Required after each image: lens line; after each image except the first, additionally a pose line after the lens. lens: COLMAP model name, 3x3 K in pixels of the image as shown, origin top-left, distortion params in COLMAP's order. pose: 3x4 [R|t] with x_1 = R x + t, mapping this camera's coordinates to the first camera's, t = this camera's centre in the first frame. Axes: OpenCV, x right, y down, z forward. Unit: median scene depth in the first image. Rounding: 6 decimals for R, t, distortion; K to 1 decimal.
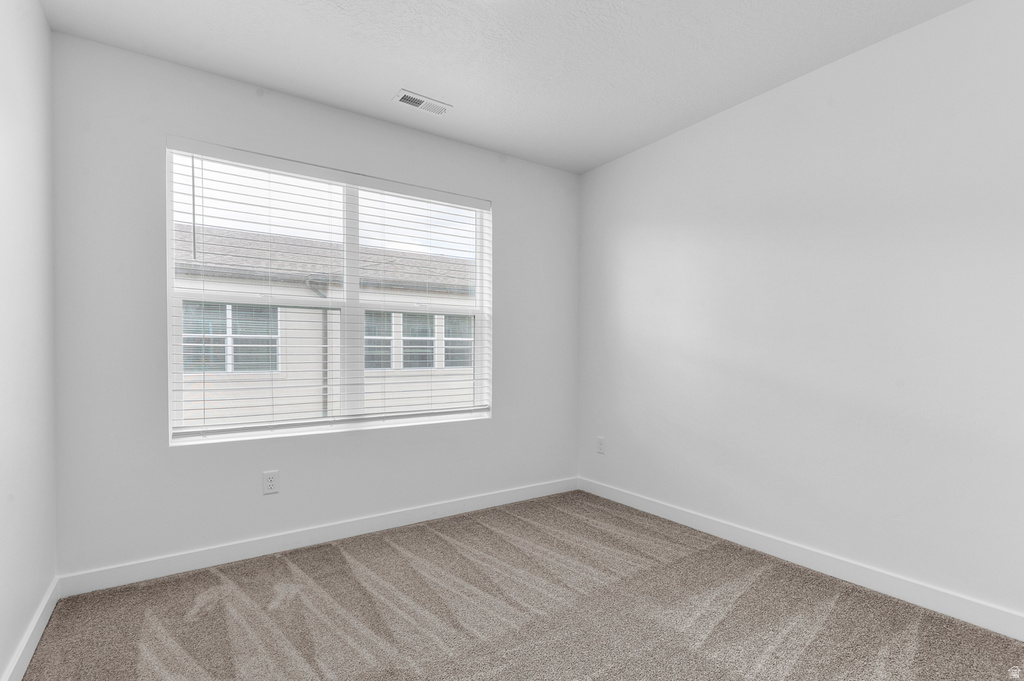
lens RADIAL K [[677.7, 0, 510.8], [0, 677.7, 350.3], [0, 0, 1]] dist [0.049239, -0.001330]
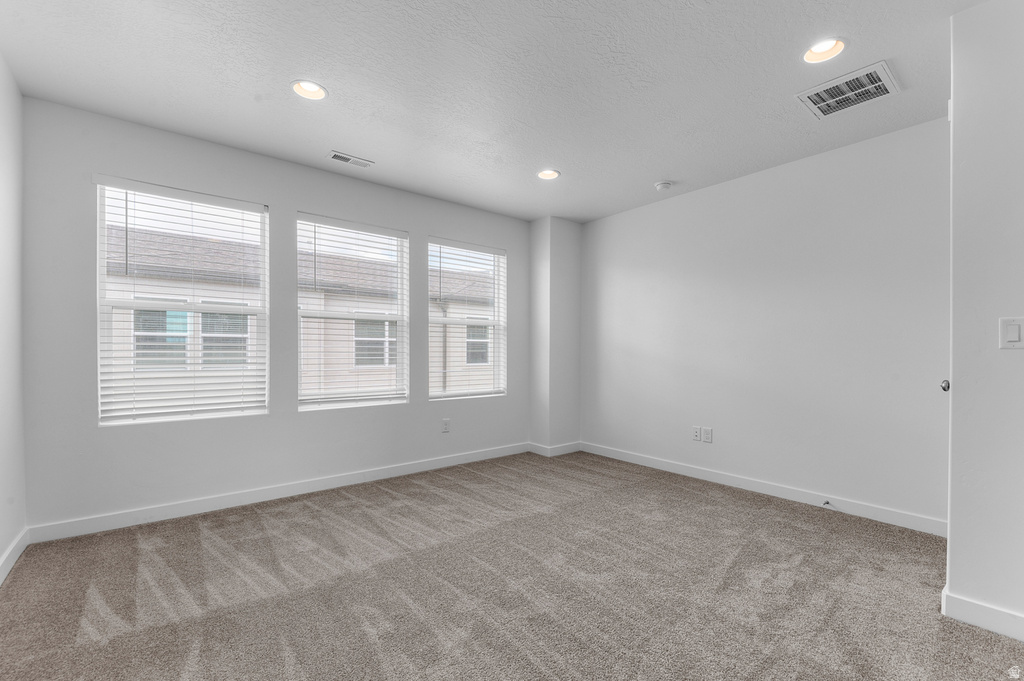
lens RADIAL K [[439.6, 0, 513.7], [0, 439.6, 336.8], [0, 0, 1]] dist [-0.002513, 0.000226]
pose [[0.998448, 0.002596, -0.055636, 0.210529], [-0.004236, 0.999560, -0.029374, 0.000466], [0.055535, 0.029564, 0.998019, 0.189724]]
